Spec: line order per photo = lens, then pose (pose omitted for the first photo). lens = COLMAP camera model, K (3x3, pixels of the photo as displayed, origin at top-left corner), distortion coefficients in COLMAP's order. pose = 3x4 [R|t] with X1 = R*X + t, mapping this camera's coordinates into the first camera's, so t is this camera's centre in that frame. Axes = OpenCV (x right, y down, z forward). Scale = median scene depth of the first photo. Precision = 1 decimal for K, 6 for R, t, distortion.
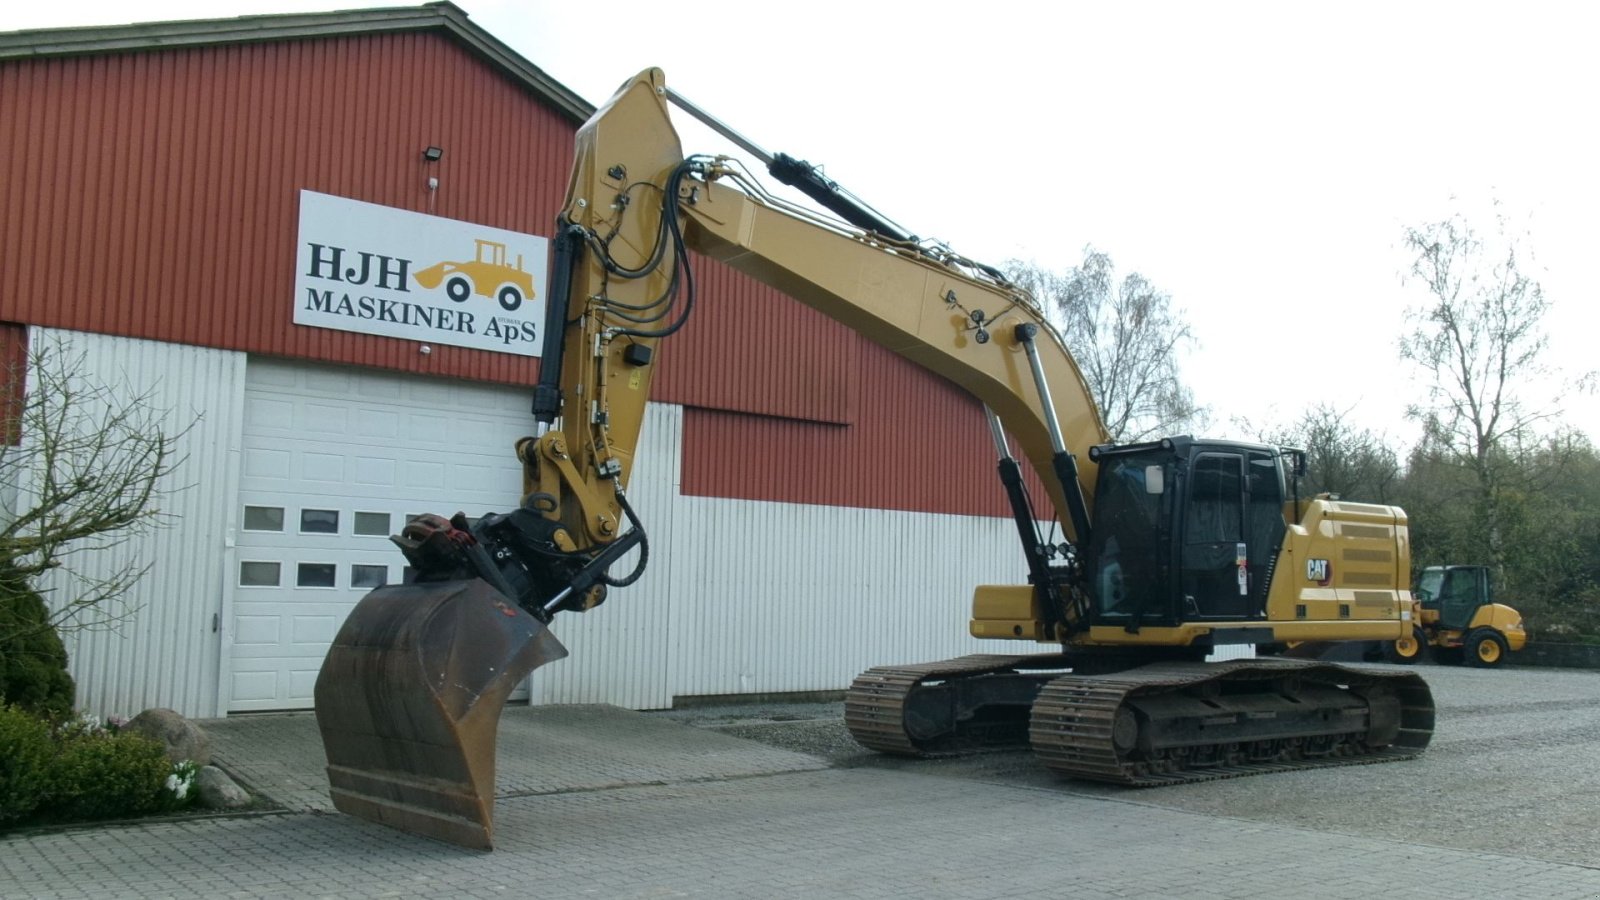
lens RADIAL K [[1344.7, 0, 800.1], [0, 1344.7, 464.3], [0, 0, 1]] dist [-0.003061, 0.039197]
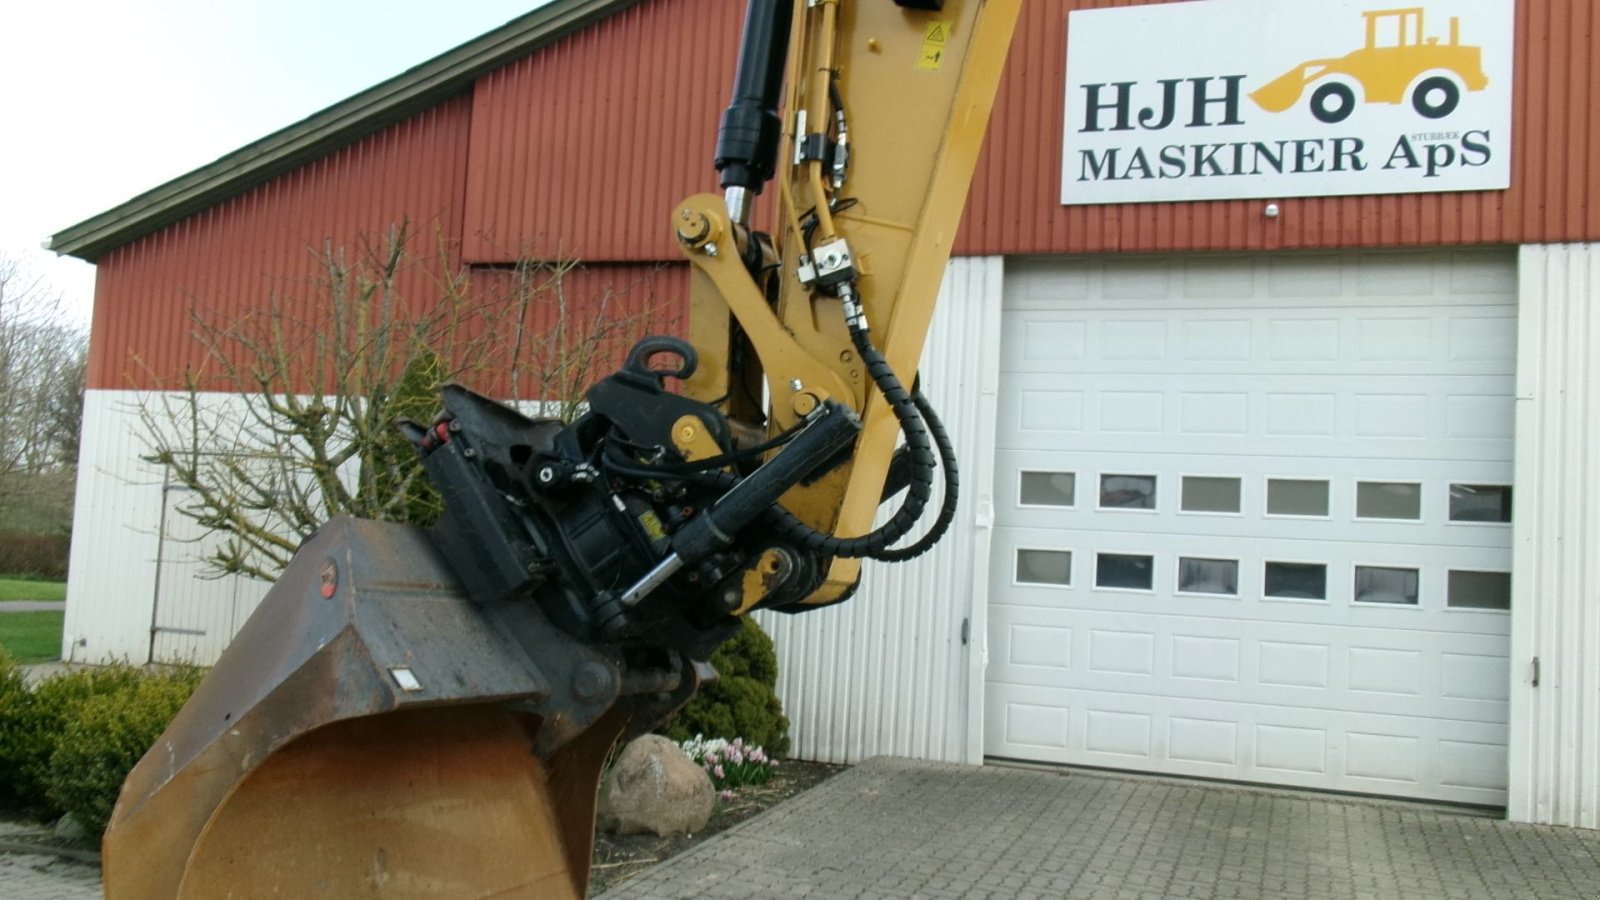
lens RADIAL K [[1348.8, 0, 806.0], [0, 1348.8, 472.9], [0, 0, 1]] dist [0.005359, 0.014454]
pose [[0.539177, -0.045850, -0.840943, 0.140133], [0.032449, 0.998907, -0.033657, 0.056475], [0.841567, -0.009141, 0.540076, 0.552260]]
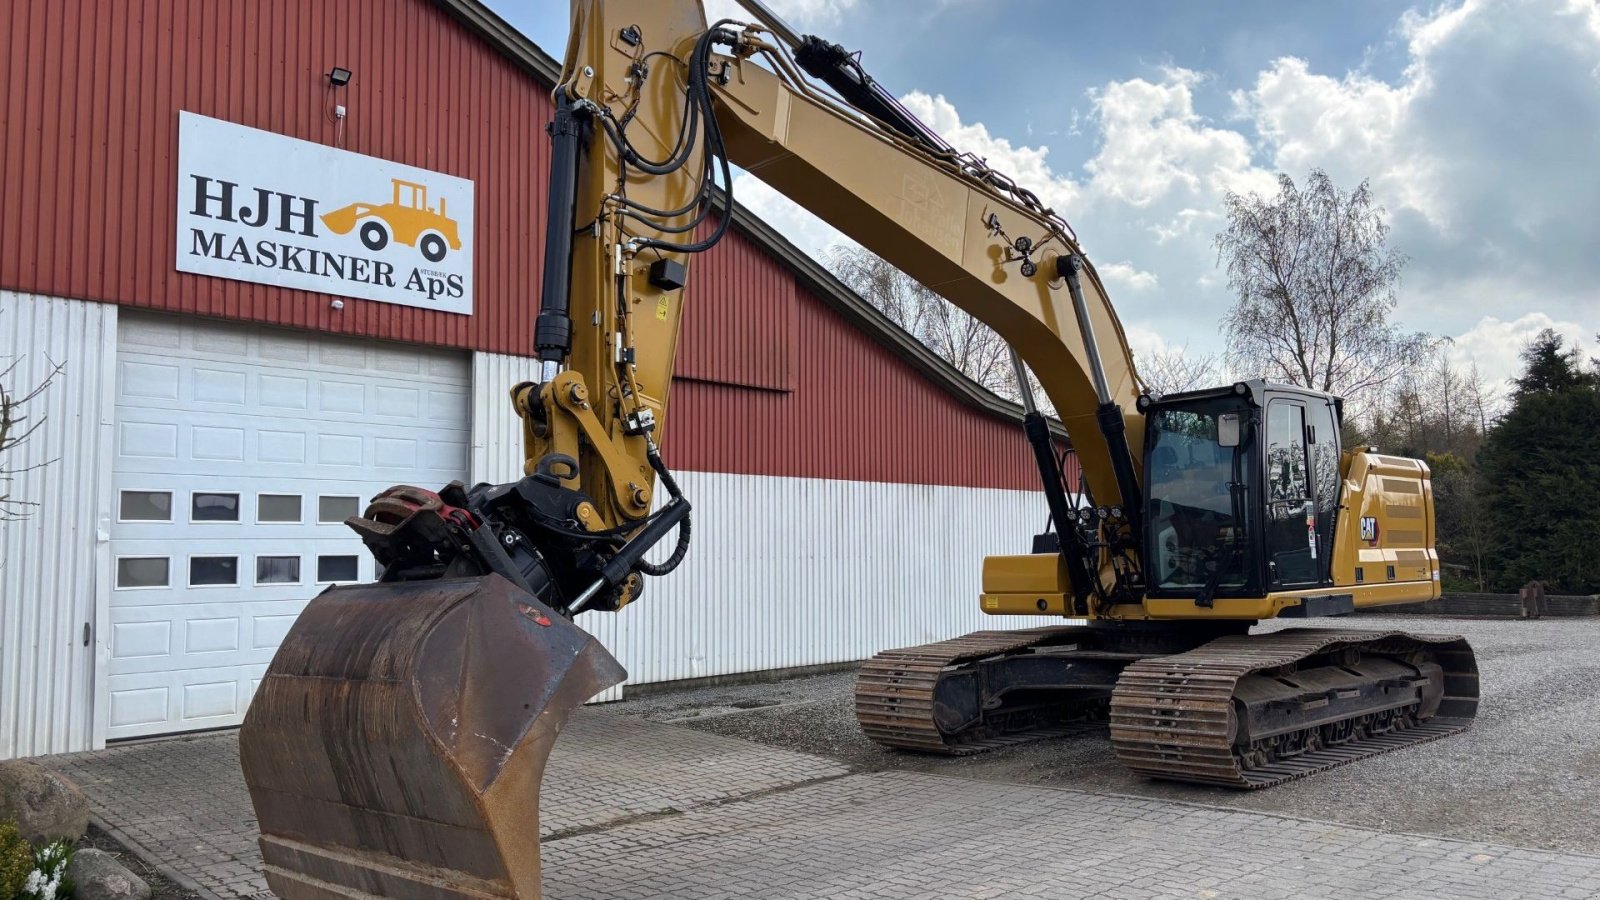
lens RADIAL K [[1195.0, 0, 787.3], [0, 1195.0, 467.3], [0, 0, 1]] dist [0.026061, -0.017068]
pose [[0.992329, -0.023817, 0.121306, -0.101126], [0.021810, 0.999603, 0.017849, 0.013343], [-0.121683, -0.015067, 0.992455, 0.228391]]
